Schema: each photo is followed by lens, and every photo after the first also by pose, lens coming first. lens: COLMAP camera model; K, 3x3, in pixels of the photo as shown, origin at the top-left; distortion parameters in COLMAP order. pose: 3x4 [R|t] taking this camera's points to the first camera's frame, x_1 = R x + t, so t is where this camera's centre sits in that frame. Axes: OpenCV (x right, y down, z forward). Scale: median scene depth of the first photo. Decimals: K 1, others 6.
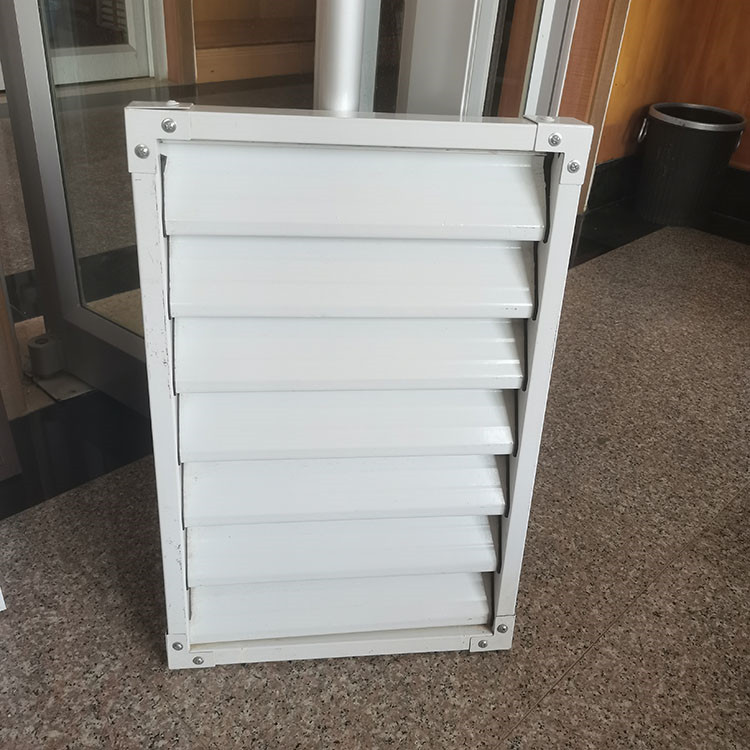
lens RADIAL K [[779.6, 0, 377.8], [0, 779.6, 369.6], [0, 0, 1]] dist [0.002752, 0.000000]
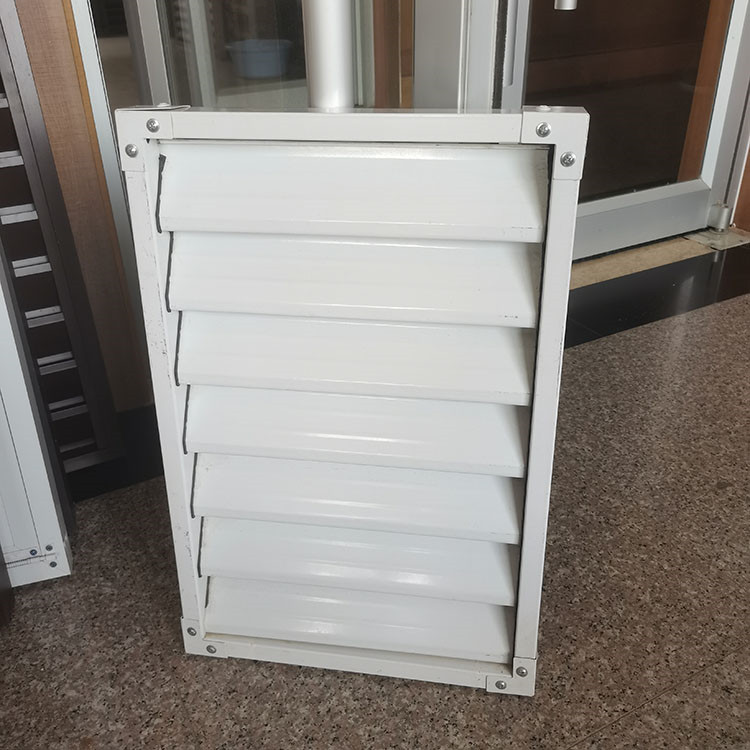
lens RADIAL K [[779.6, 0, 379.3], [0, 779.6, 371.2], [0, 0, 1]] dist [0.002752, 0.000000]
pose [[0.952794, 0.061661, -0.297289, 0.250434], [-0.071028, 0.997257, -0.020799, 0.013000], [0.295192, 0.040933, 0.954561, 0.067477]]
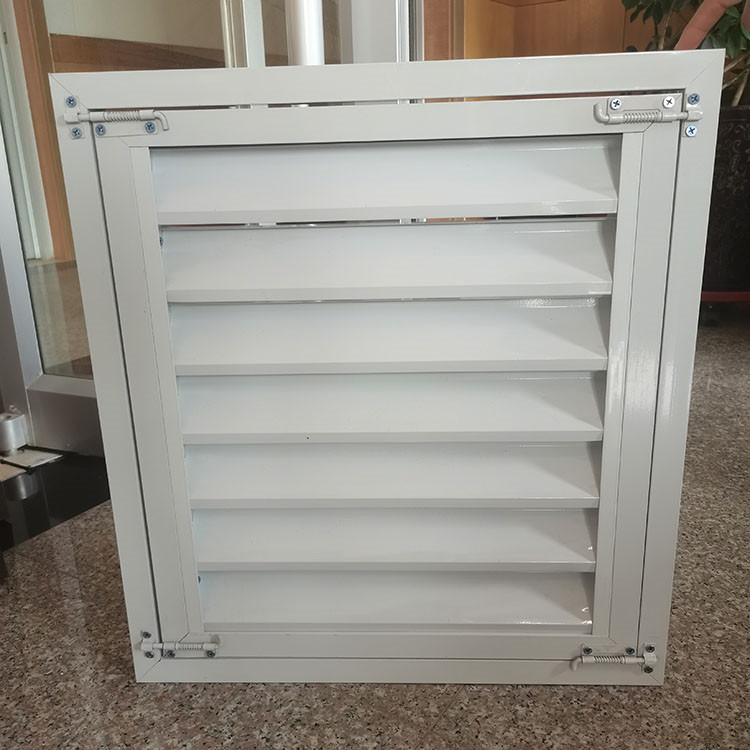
lens RADIAL K [[779.6, 0, 377.7], [0, 779.6, 377.6], [0, 0, 1]] dist [0.002752, 0.000000]
pose [[0.973435, -0.160462, 0.163328, -0.158596], [0.193578, 0.957728, -0.212802, 0.331700], [-0.122277, 0.238766, 0.963348, -0.105499]]
